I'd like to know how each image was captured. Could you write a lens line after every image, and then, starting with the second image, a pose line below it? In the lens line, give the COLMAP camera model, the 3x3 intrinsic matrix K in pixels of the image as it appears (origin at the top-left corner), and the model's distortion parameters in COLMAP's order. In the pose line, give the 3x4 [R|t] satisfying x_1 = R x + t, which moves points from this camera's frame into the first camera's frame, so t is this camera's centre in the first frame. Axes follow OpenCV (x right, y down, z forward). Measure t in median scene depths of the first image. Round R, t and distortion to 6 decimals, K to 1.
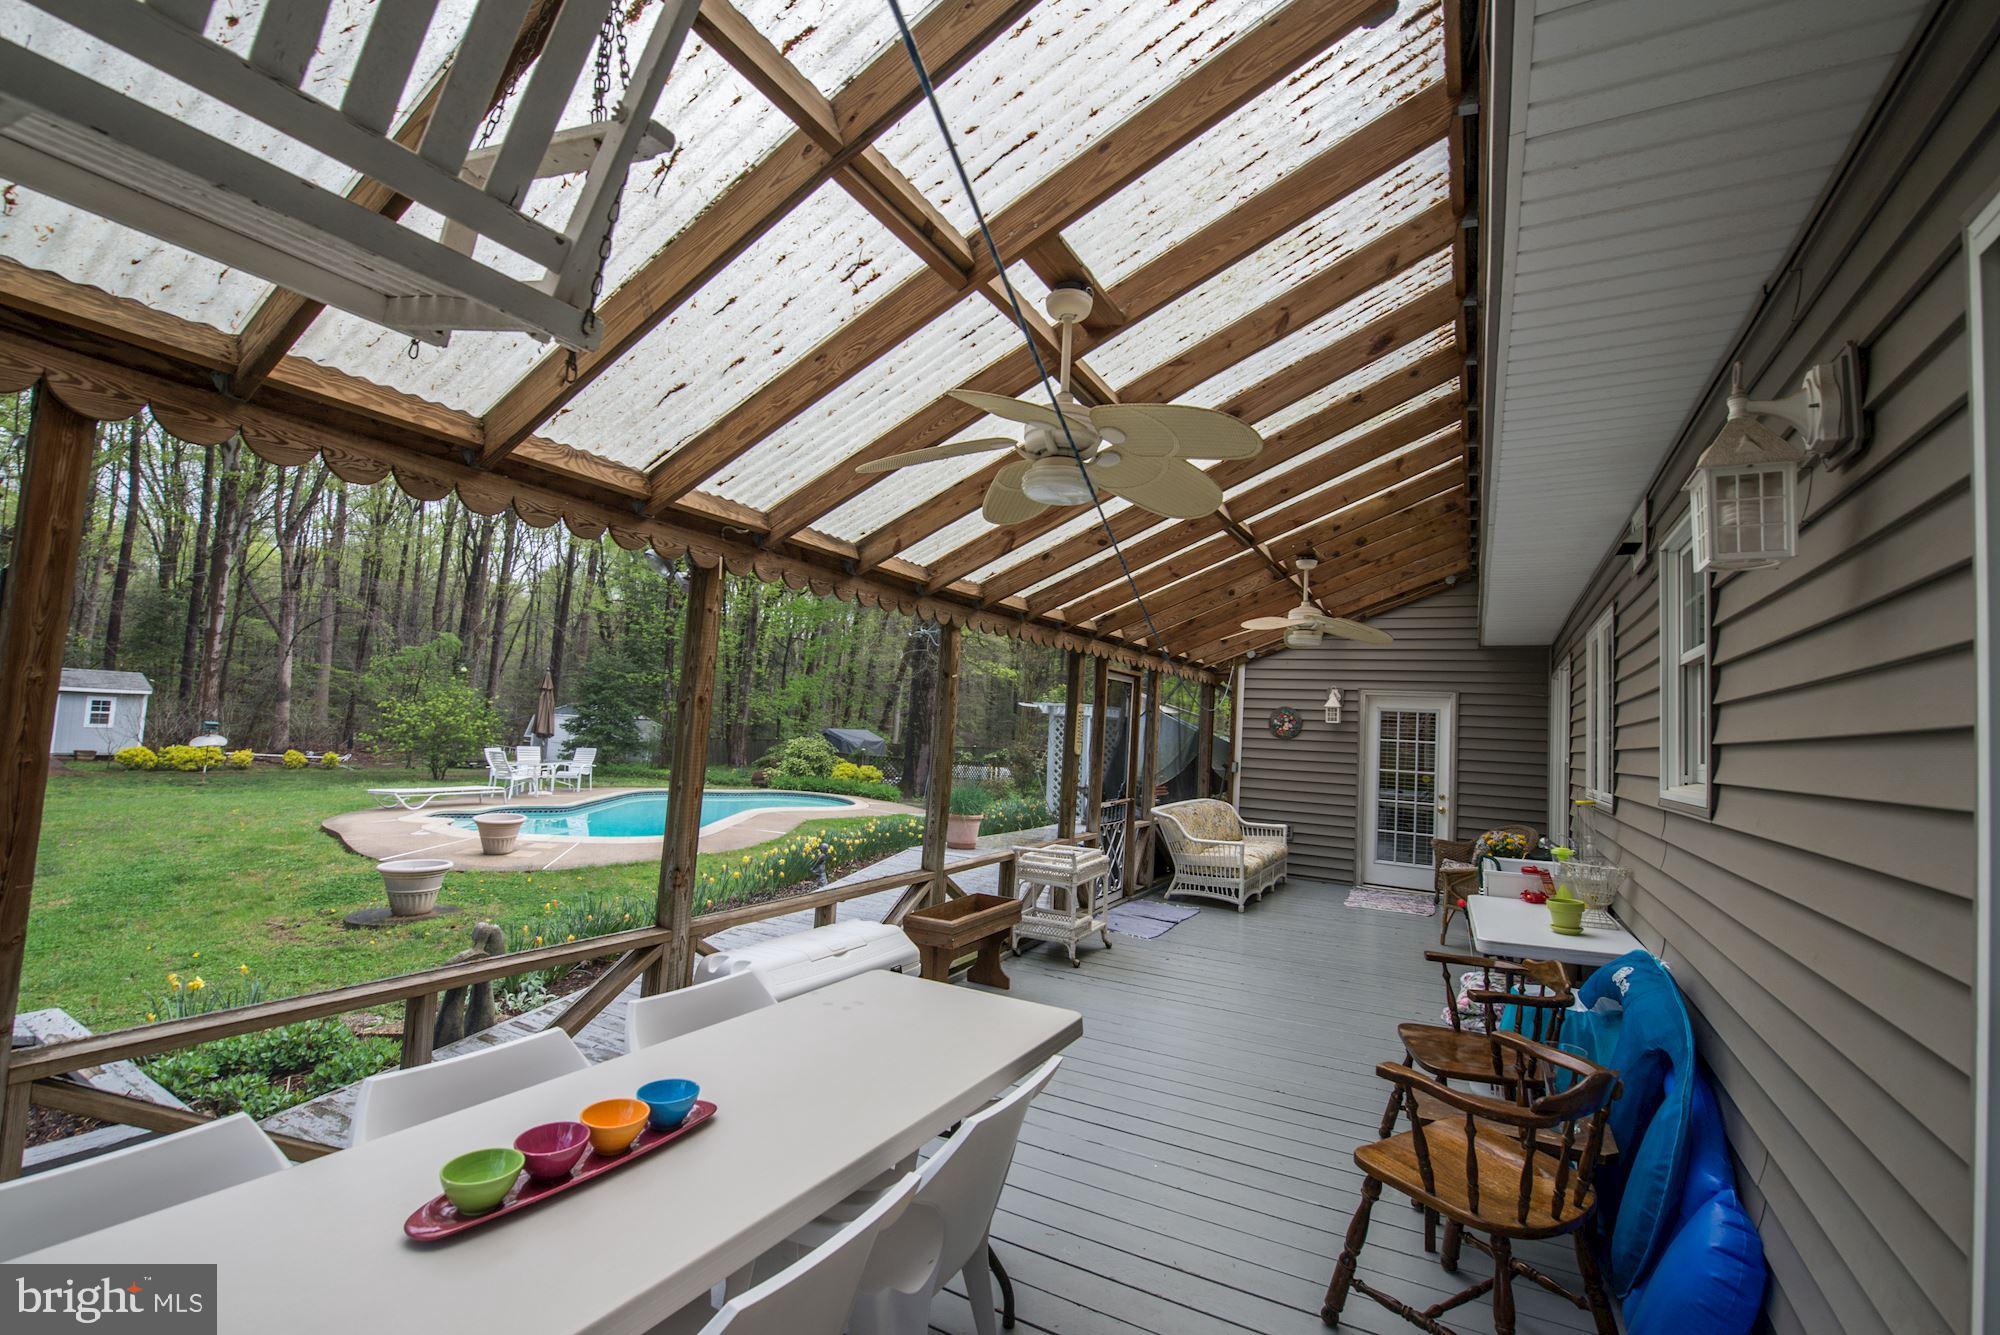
lens RADIAL K [[858.6, 0, 1000.0], [0, 858.6, 667.5], [0, 0, 1]] dist [-0.002047, -0.000208]
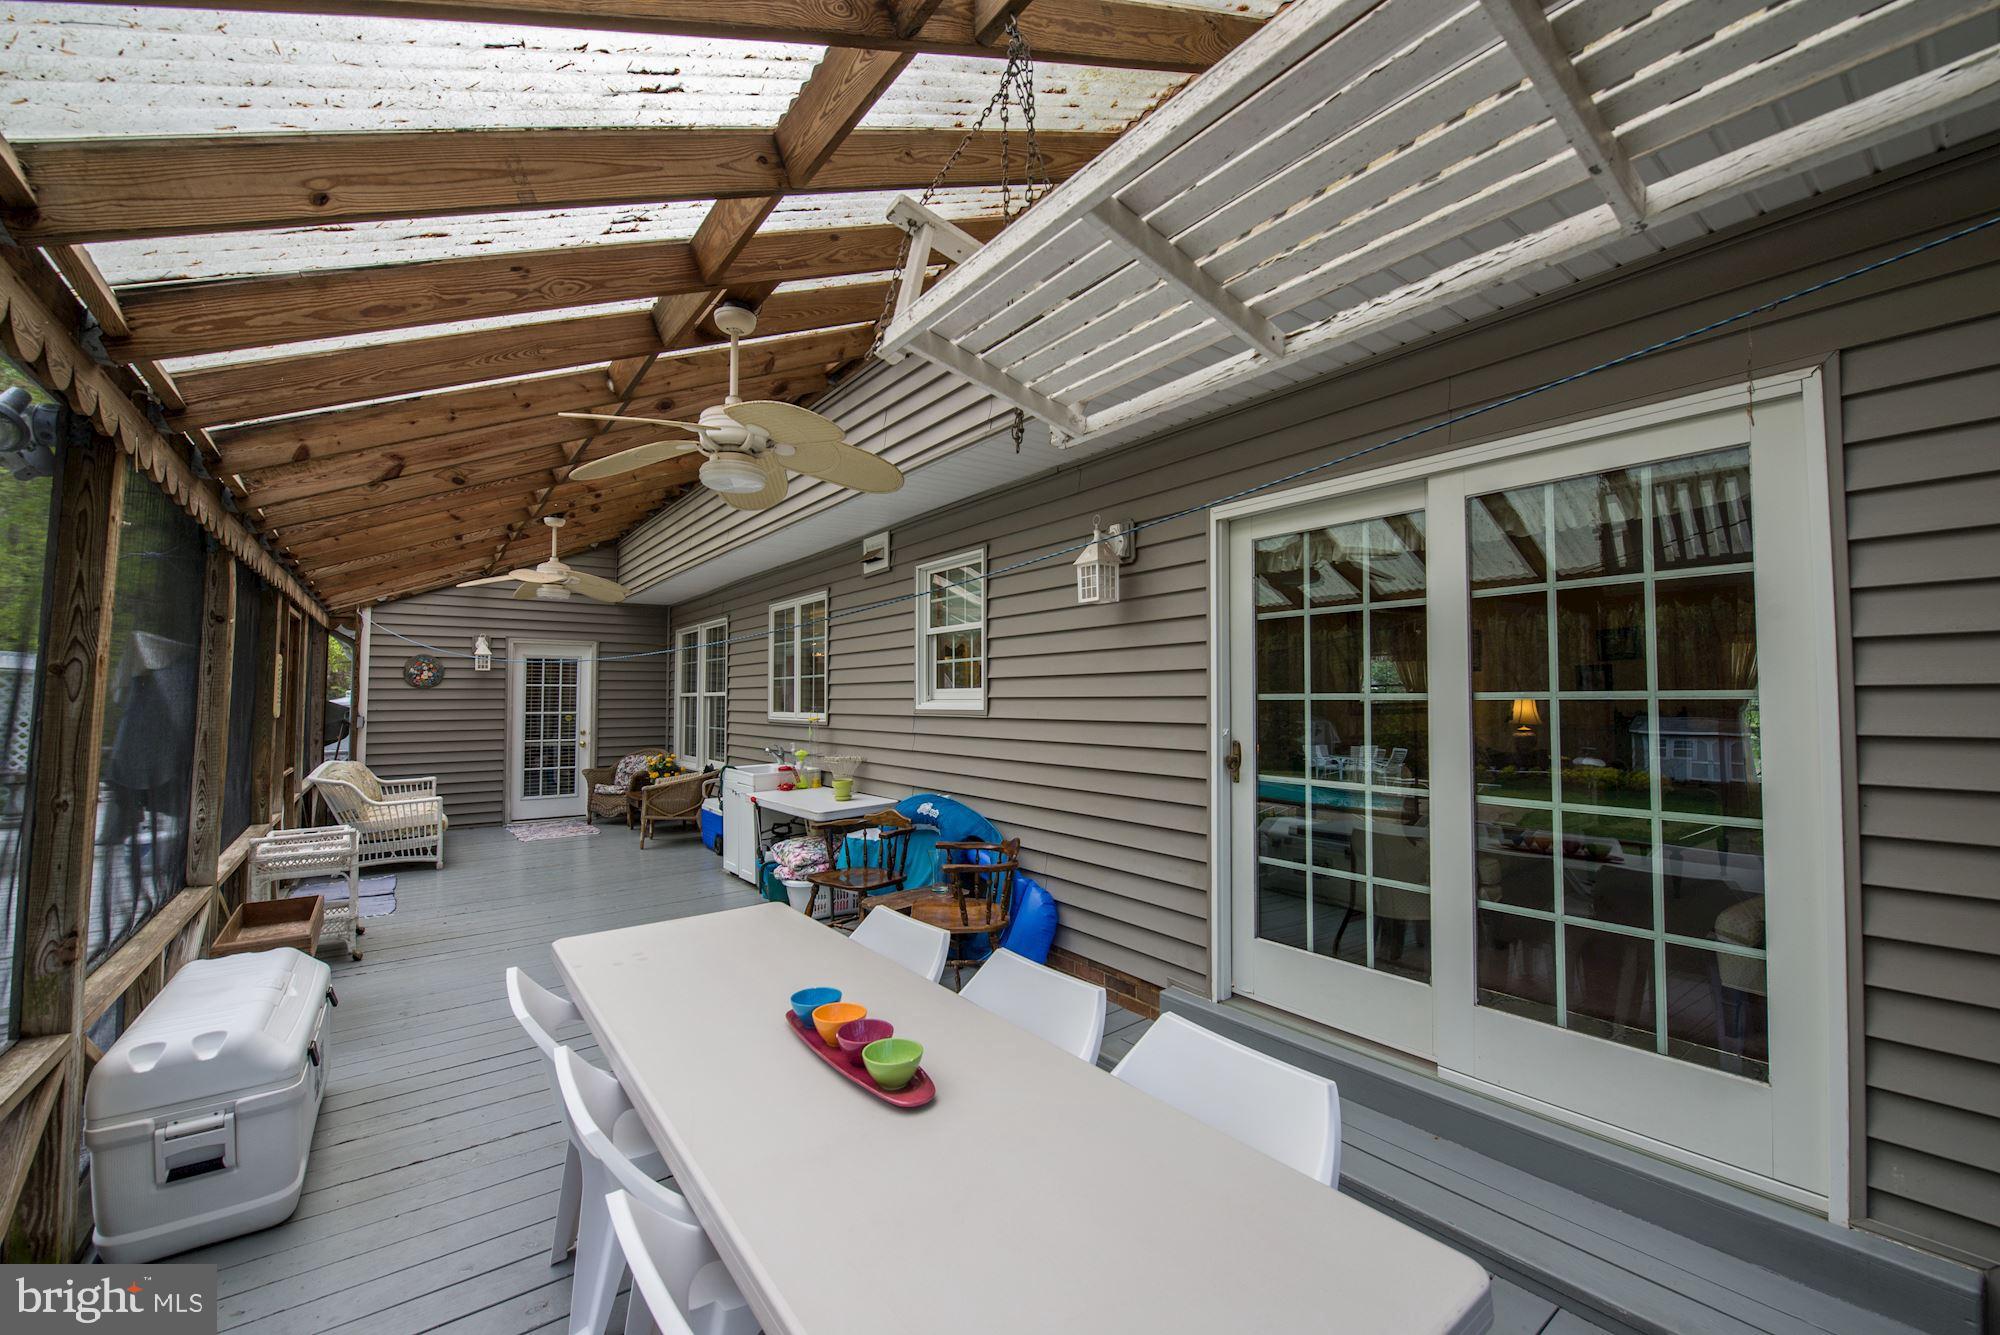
lens RADIAL K [[803.0, 0, 1000.0], [0, 803.0, 667.5], [0, 0, 1]] dist [-0.001604, -0.003899]
pose [[0.407698, -0.021048, 0.912874, -0.236815], [-0.041299, 0.998286, 0.041462, -0.003279], [-0.912182, -0.054605, 0.406130, 0.062838]]
